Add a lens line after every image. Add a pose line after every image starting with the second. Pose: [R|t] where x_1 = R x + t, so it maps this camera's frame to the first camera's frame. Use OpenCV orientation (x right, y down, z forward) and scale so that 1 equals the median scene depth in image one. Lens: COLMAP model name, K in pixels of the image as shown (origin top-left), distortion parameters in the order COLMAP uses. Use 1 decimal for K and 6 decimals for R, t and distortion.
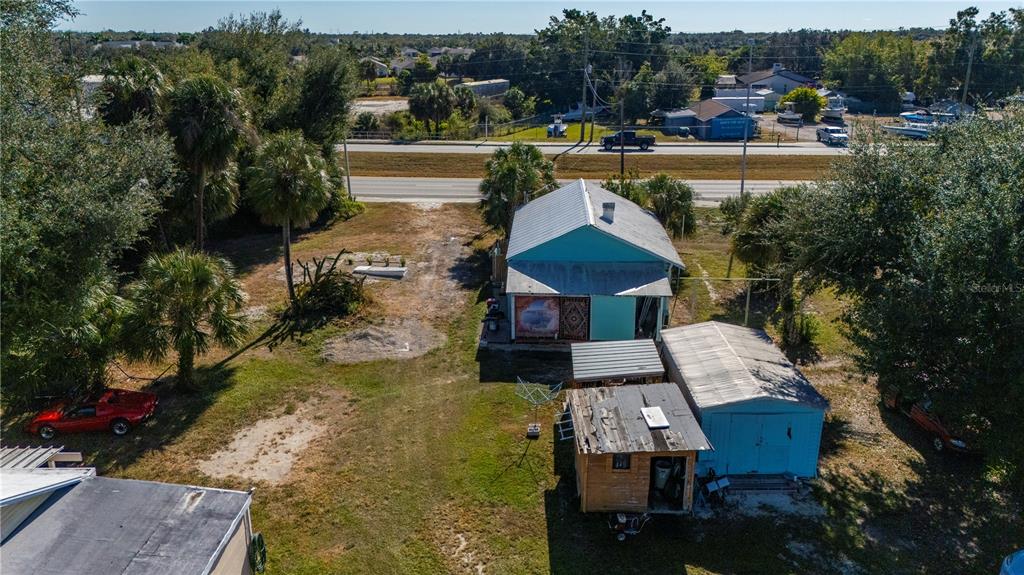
lens RADIAL K [[755.9, 0, 512.0], [0, 755.9, 287.5], [0, 0, 1]] dist [0.088794, -0.106916]
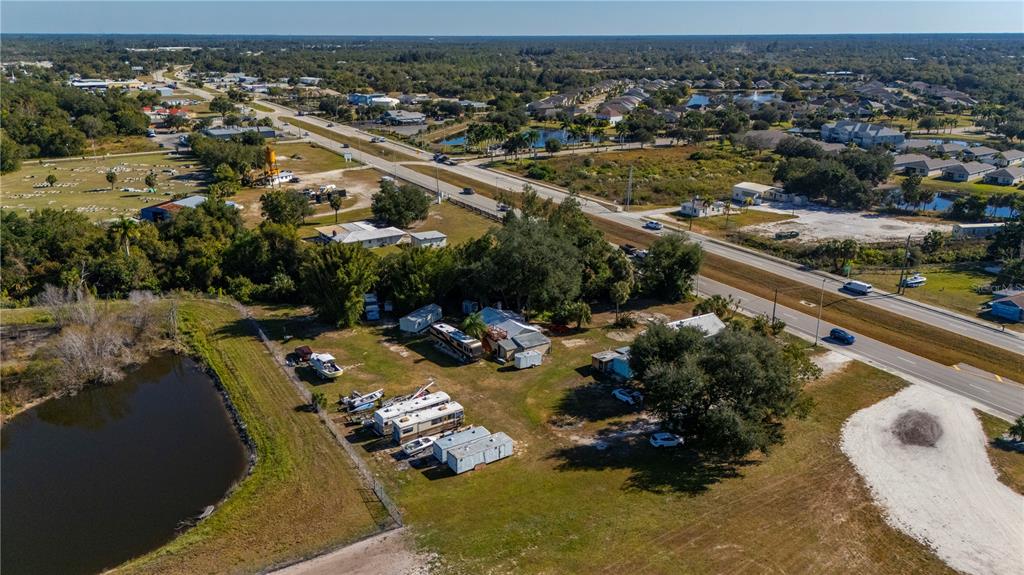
lens RADIAL K [[767.2, 0, 512.0], [0, 767.2, 287.5], [0, 0, 1]] dist [0.072759, -0.060579]
pose [[0.545706, 0.263355, -0.795518, 2.766552], [-0.260145, 0.955669, 0.137920, -0.605024], [0.796573, 0.131686, 0.590025, -1.973035]]
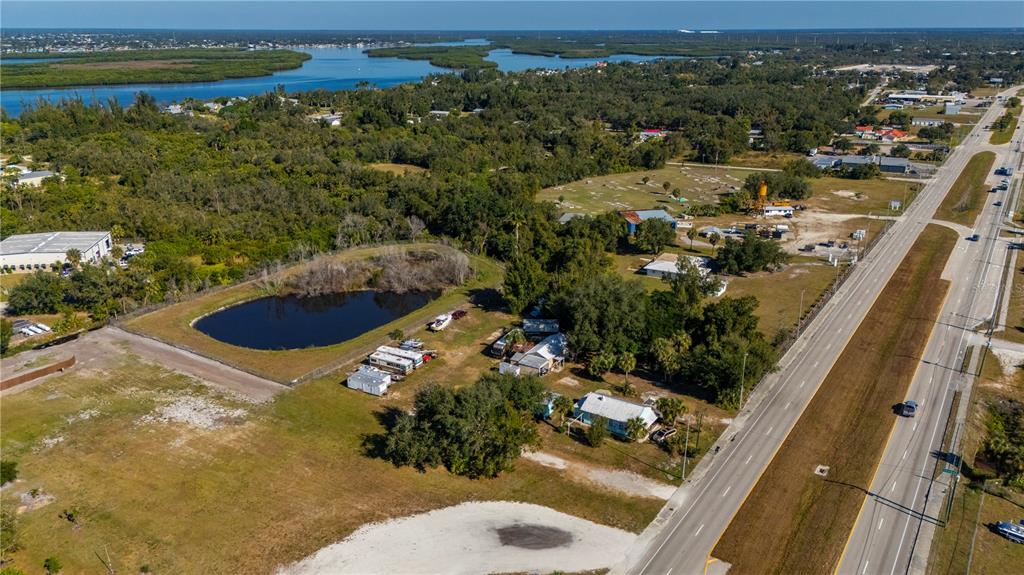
lens RADIAL K [[769.3, 0, 507.5], [0, 769.3, 287.0], [0, 0, 1]] dist [0.036458, -0.000611]
pose [[-0.512246, 0.276541, -0.813099, 3.816548], [-0.263955, 0.850227, 0.455458, -2.507330], [0.817271, 0.447928, -0.362531, 1.947159]]
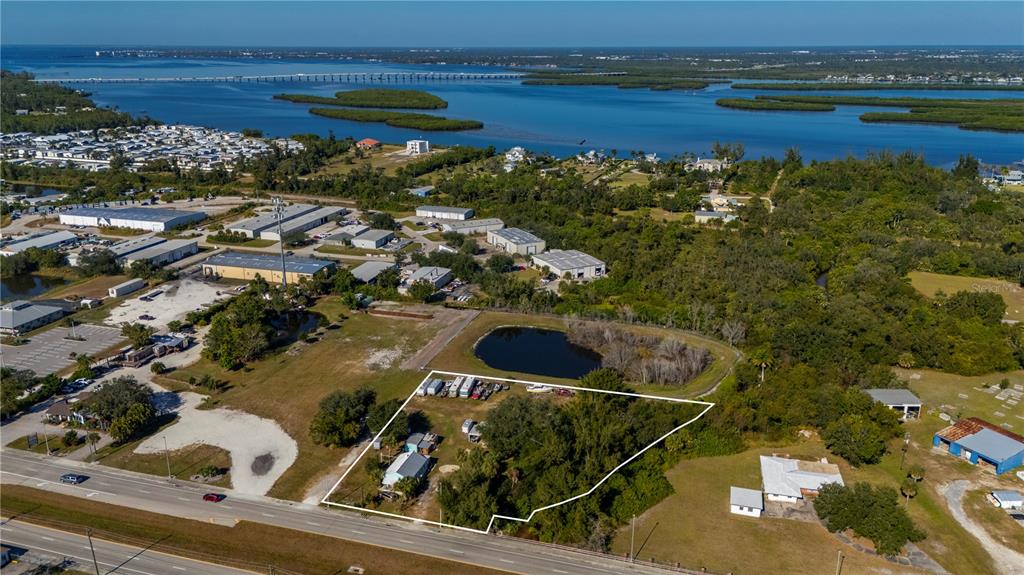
lens RADIAL K [[752.4, 0, 510.2], [0, 752.4, 289.8], [0, 0, 1]] dist [0.070559, -0.063975]
pose [[-0.970422, -0.069503, 0.231192, -1.943369], [0.079375, 0.812557, 0.577452, -4.542047], [-0.227991, 0.578723, -0.783006, 4.806696]]
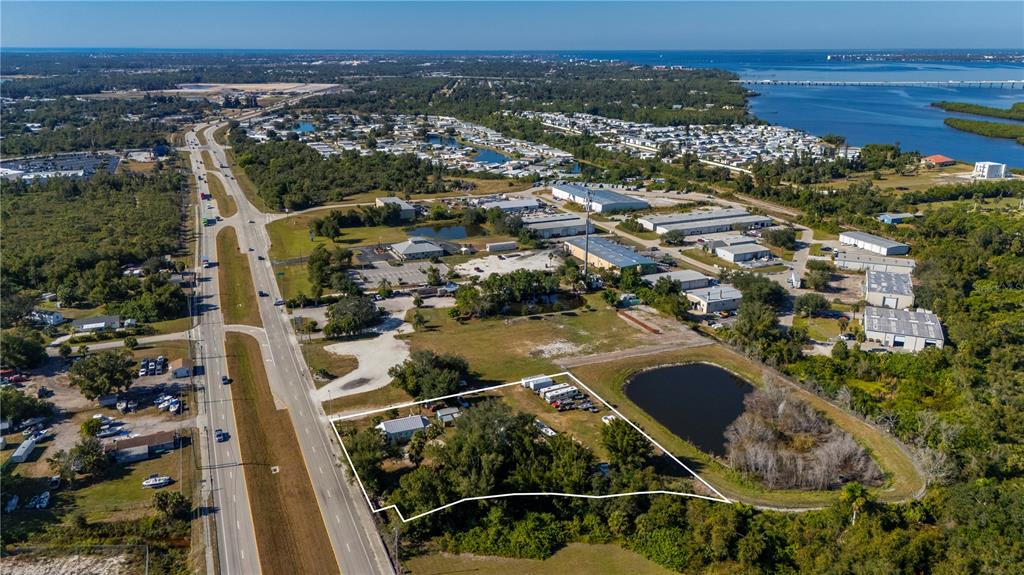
lens RADIAL K [[755.9, 0, 512.0], [0, 755.9, 287.5], [0, 0, 1]] dist [0.088794, -0.106916]
pose [[-0.443160, -0.265361, 0.856267, -5.643901], [0.277819, 0.867499, 0.412627, -3.574510], [-0.852306, 0.420747, -0.310719, 1.919750]]
